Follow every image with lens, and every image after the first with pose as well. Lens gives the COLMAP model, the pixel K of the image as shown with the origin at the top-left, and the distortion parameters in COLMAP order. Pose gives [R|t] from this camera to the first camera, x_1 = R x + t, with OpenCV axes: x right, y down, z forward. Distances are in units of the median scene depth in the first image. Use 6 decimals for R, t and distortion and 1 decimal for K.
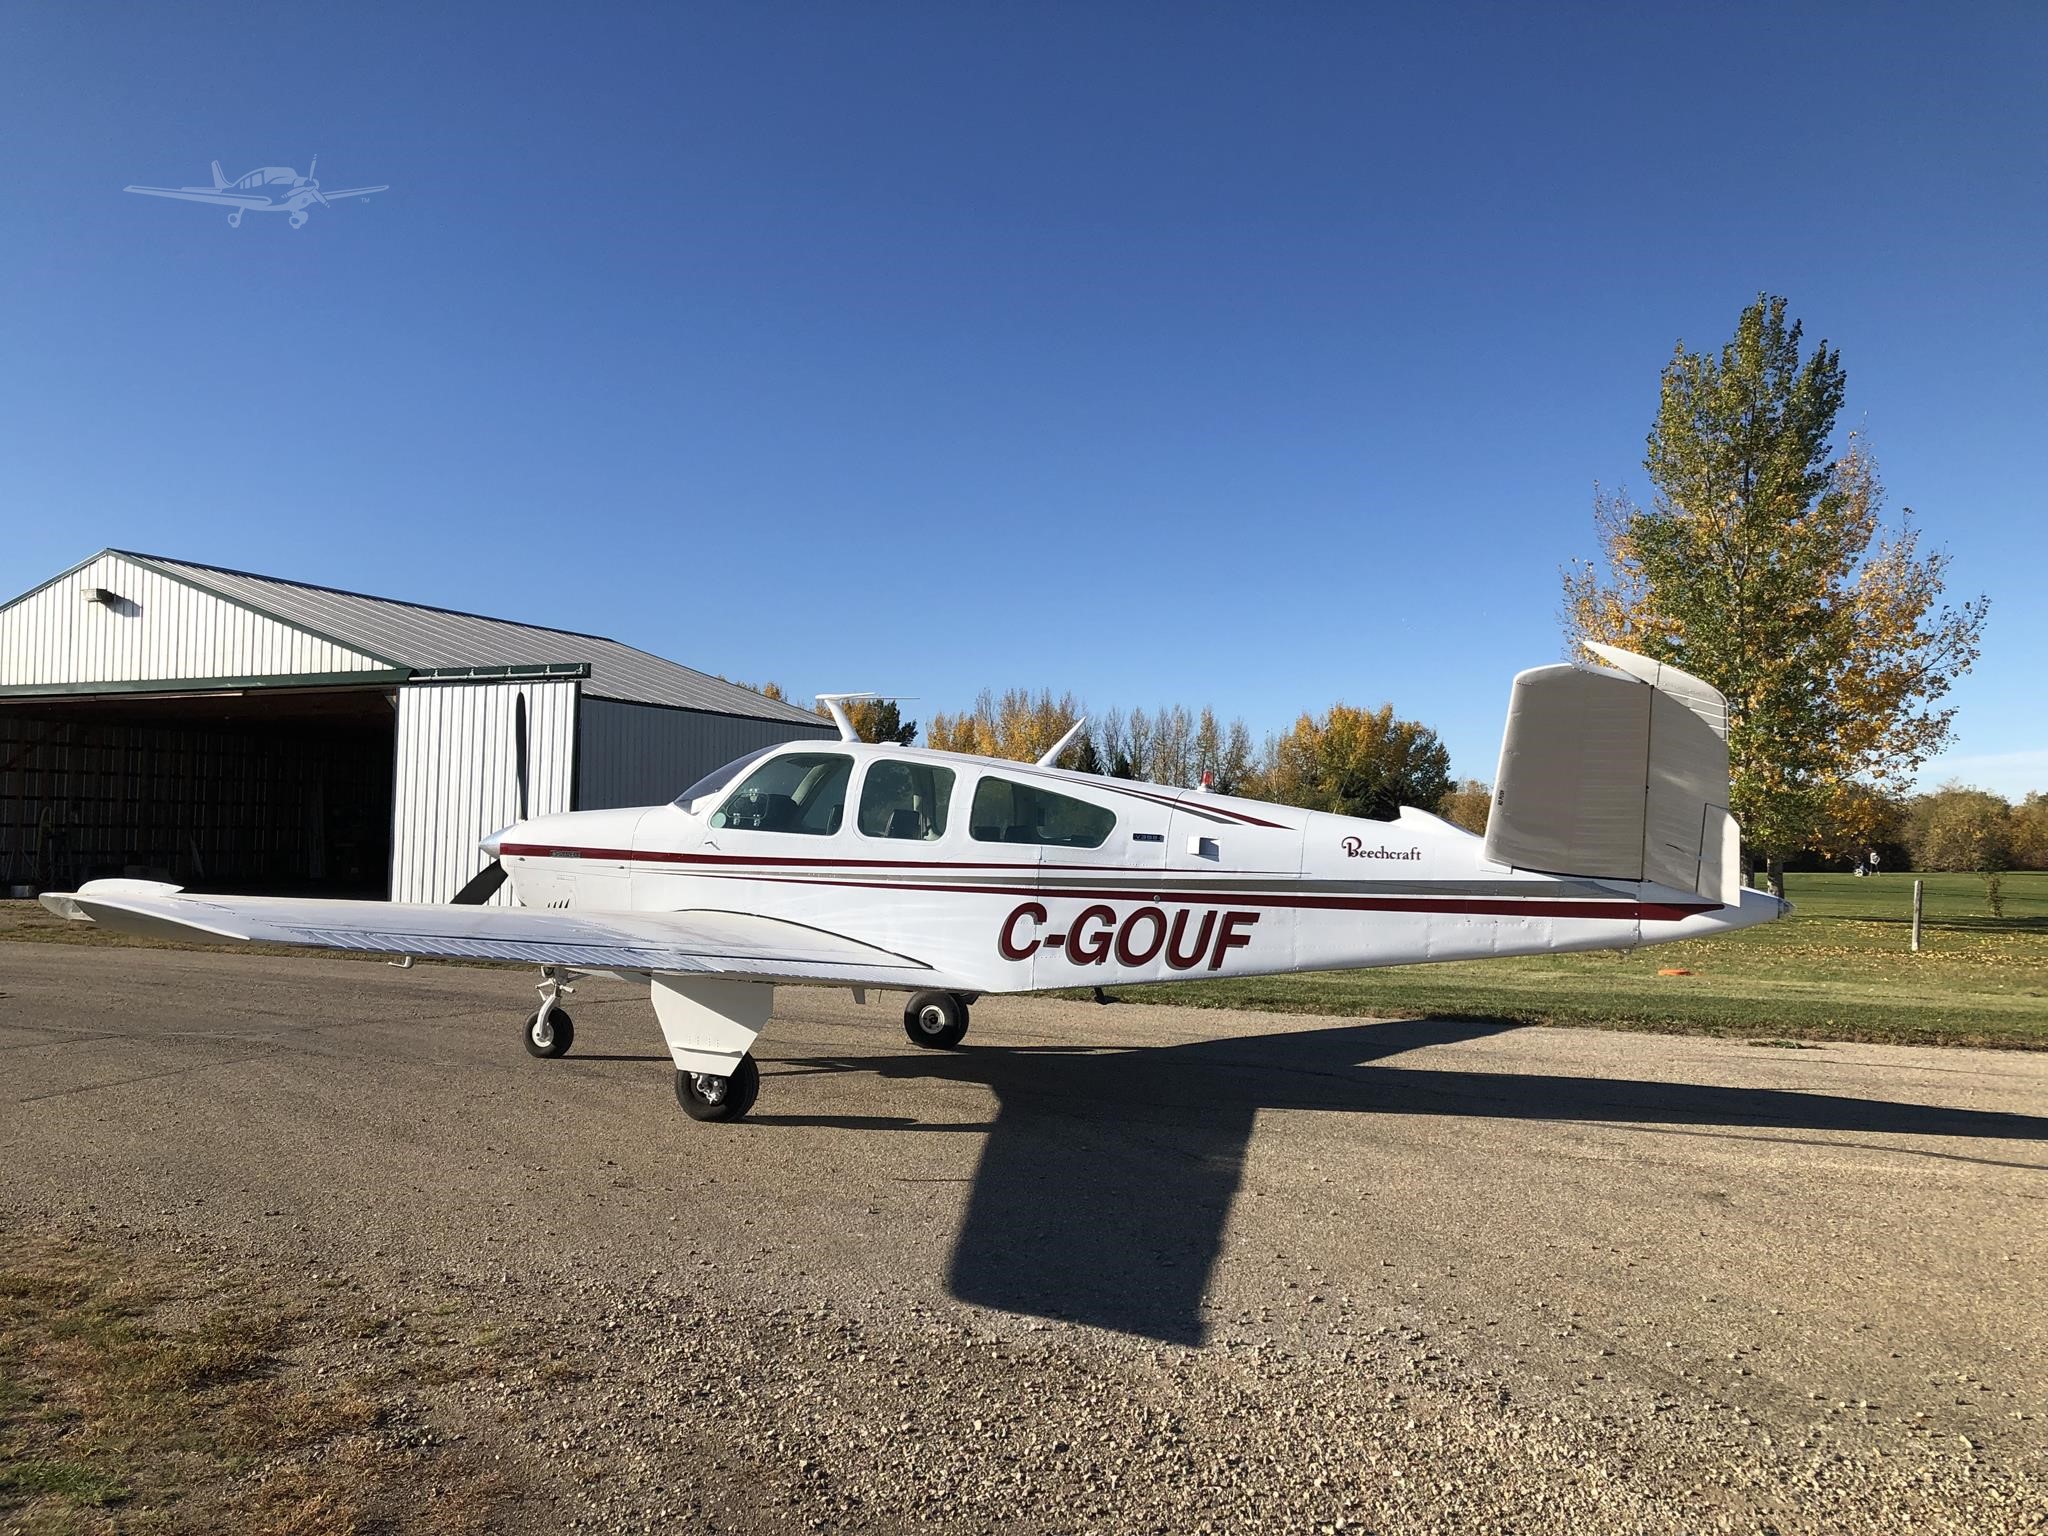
lens RADIAL K [[1674.9, 0, 1024.0], [0, 1674.9, 768.0], [0, 0, 1]] dist [0.179290, -0.451705]
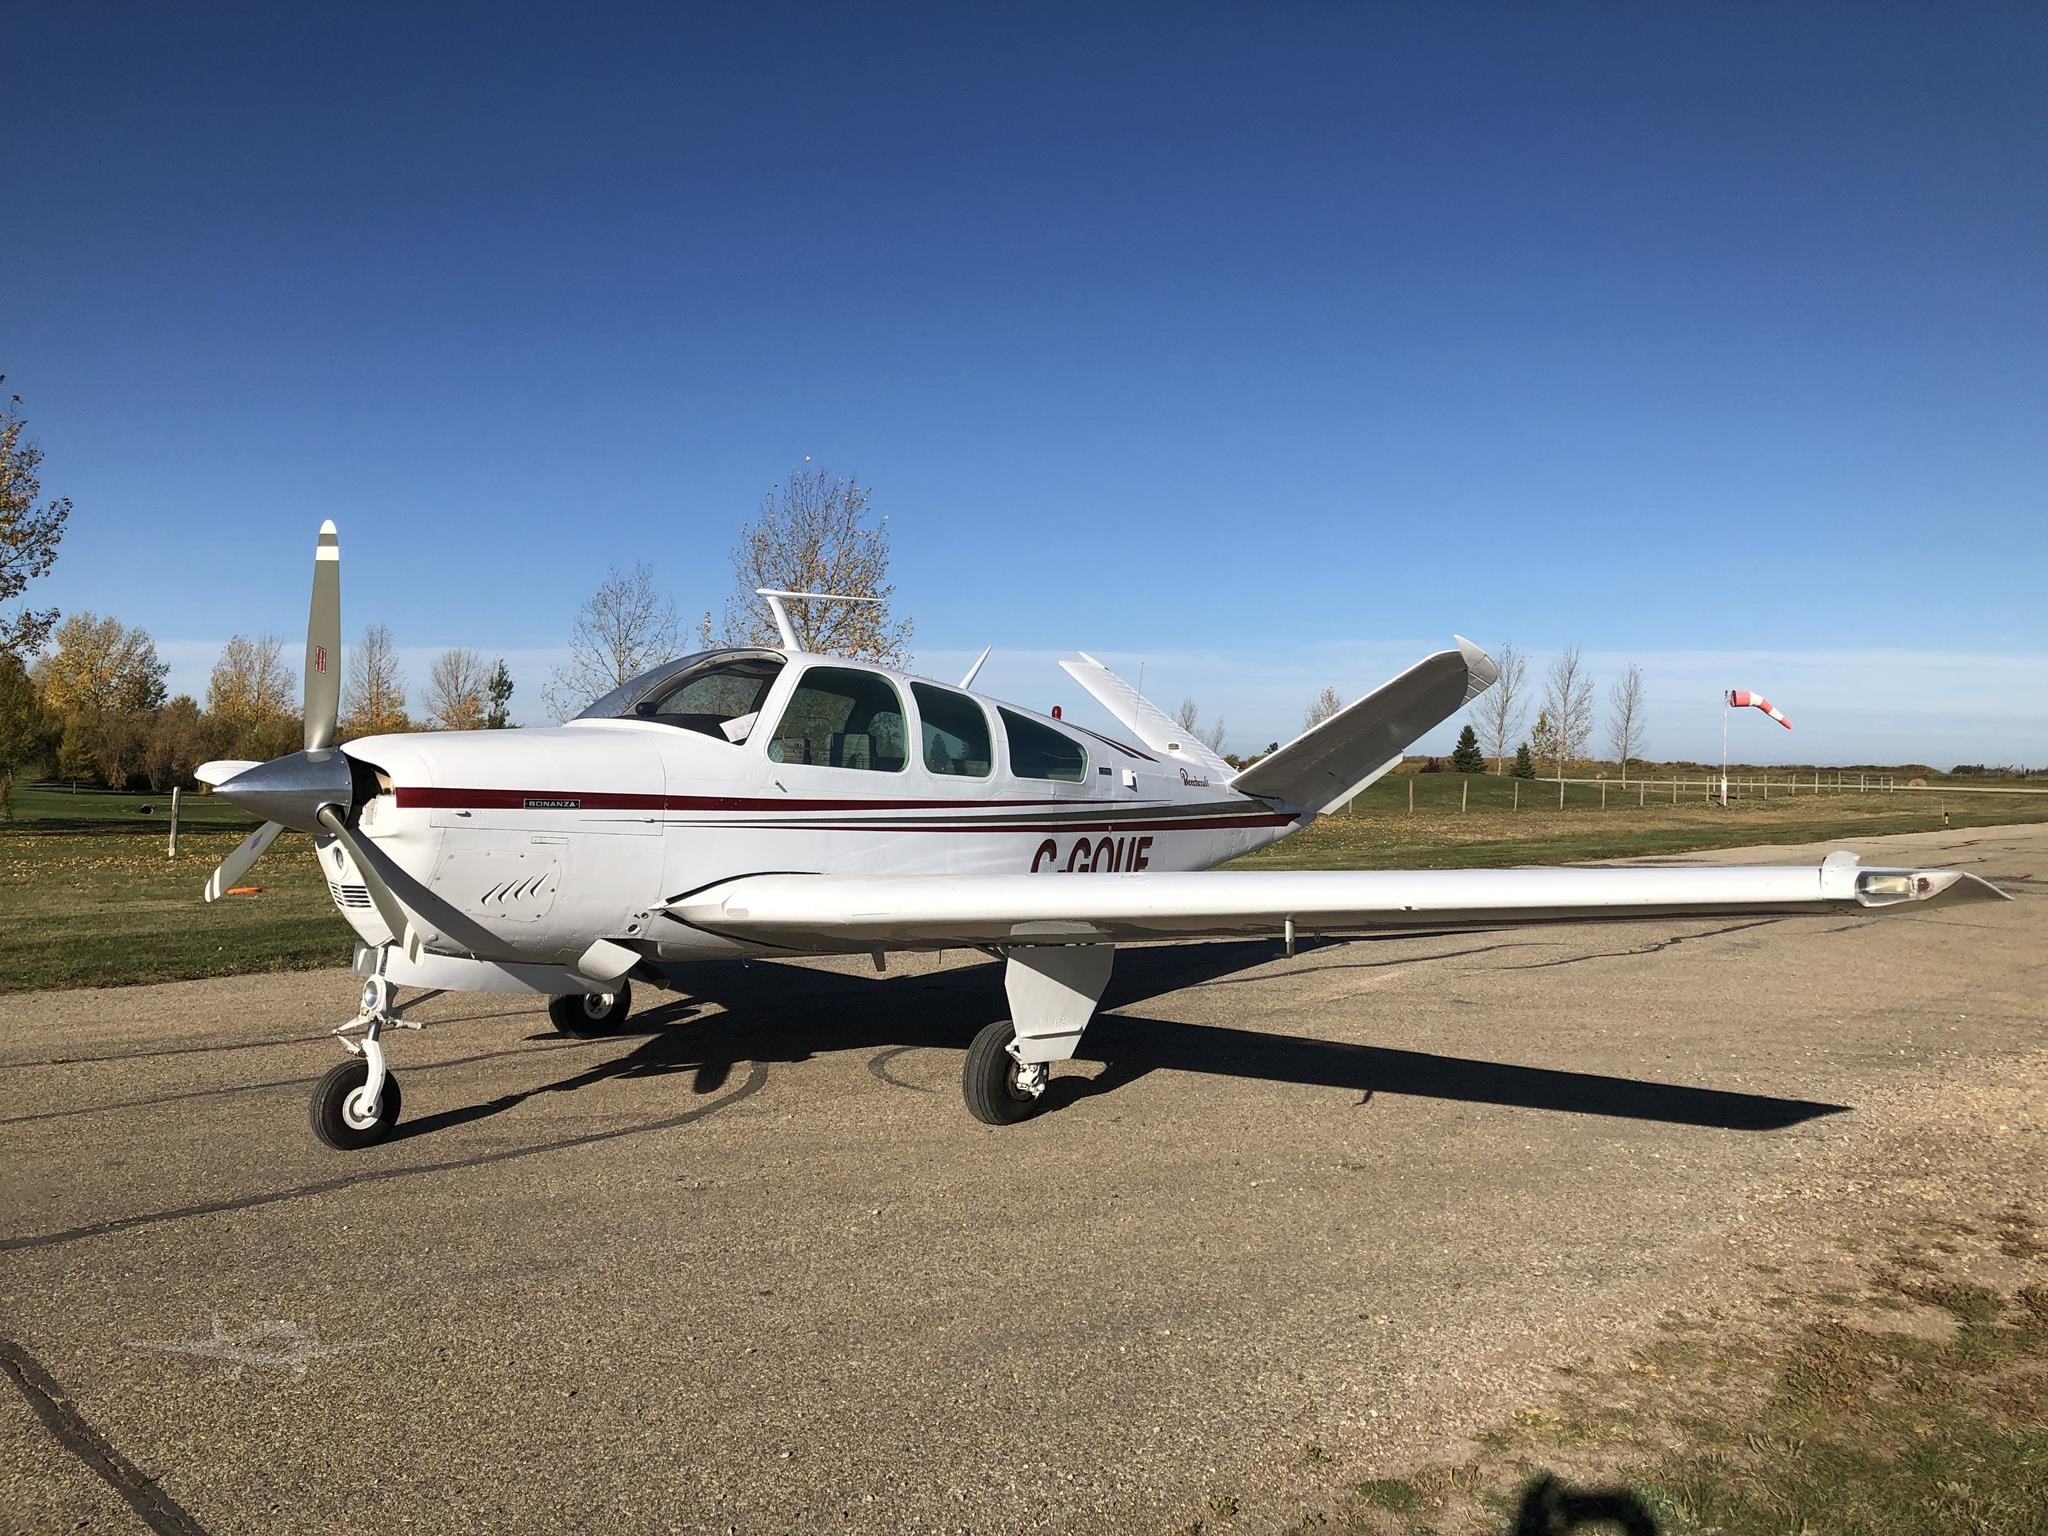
lens RADIAL K [[1650.4, 0, 1024.0], [0, 1650.4, 768.0], [0, 0, 1]] dist [0.081098, -0.103487]
pose [[0.313116, -0.011110, 0.949650, -0.872543], [-0.047189, 0.998514, 0.027241, 0.013390], [-0.948542, -0.053342, 0.312127, 0.692503]]
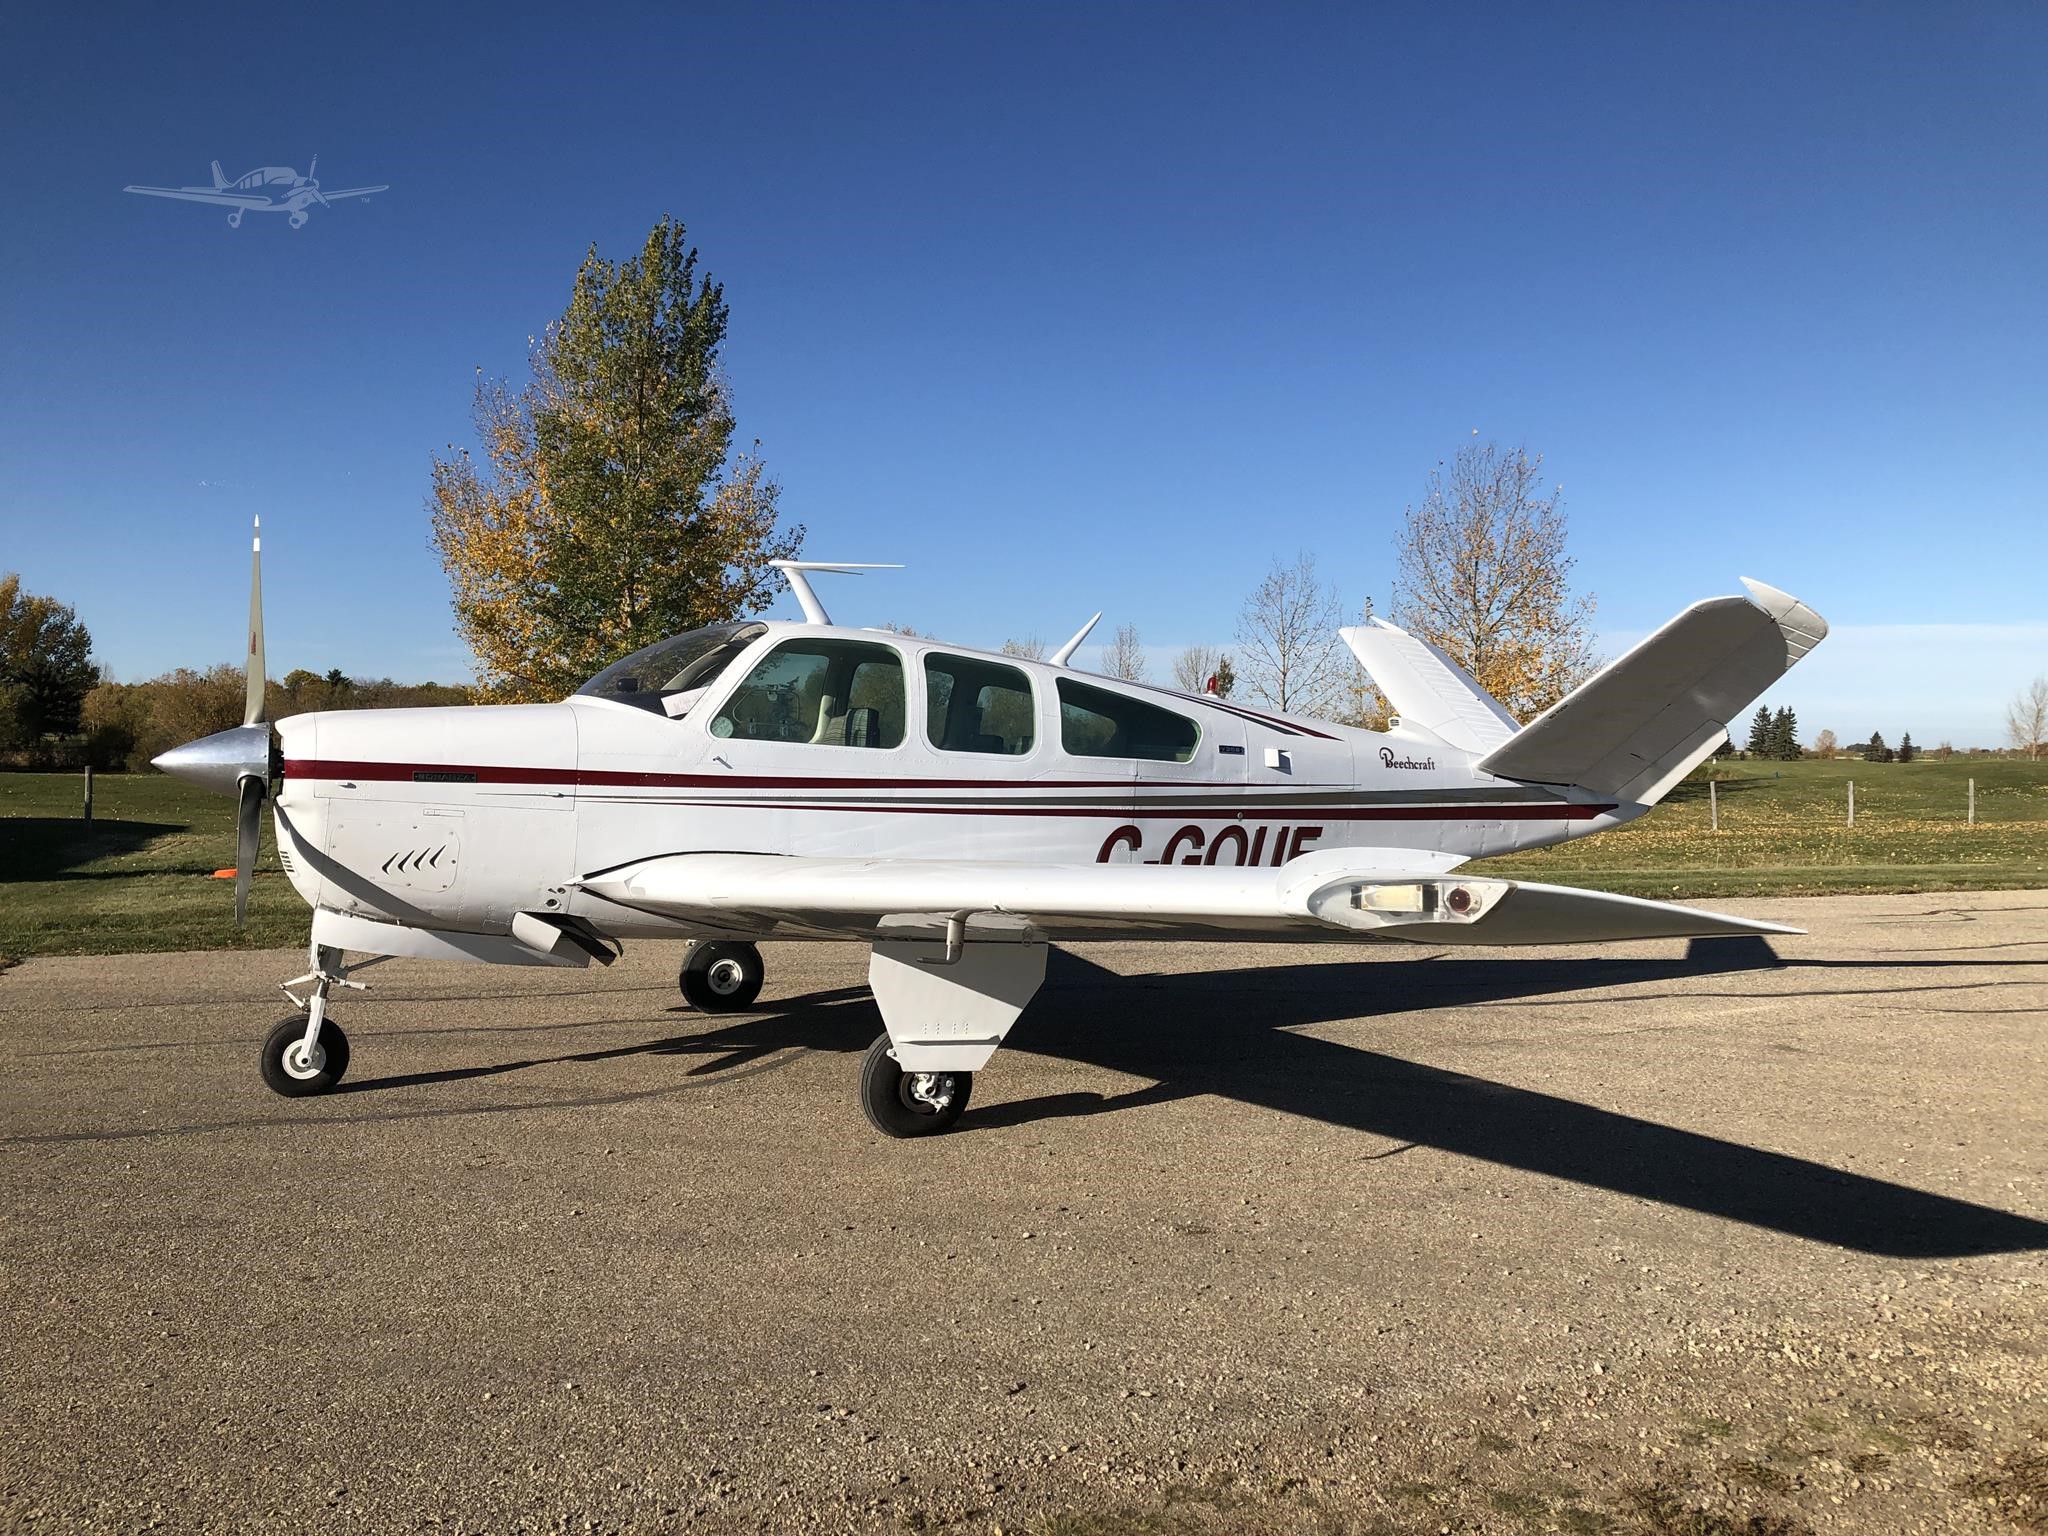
lens RADIAL K [[1650.4, 0, 1024.0], [0, 1650.4, 768.0], [0, 0, 1]] dist [0.081098, -0.103487]
pose [[0.700141, -0.014113, 0.713865, -0.616633], [-0.031820, 0.998195, 0.050942, 0.008666], [-0.713295, -0.058382, 0.698428, 0.429933]]
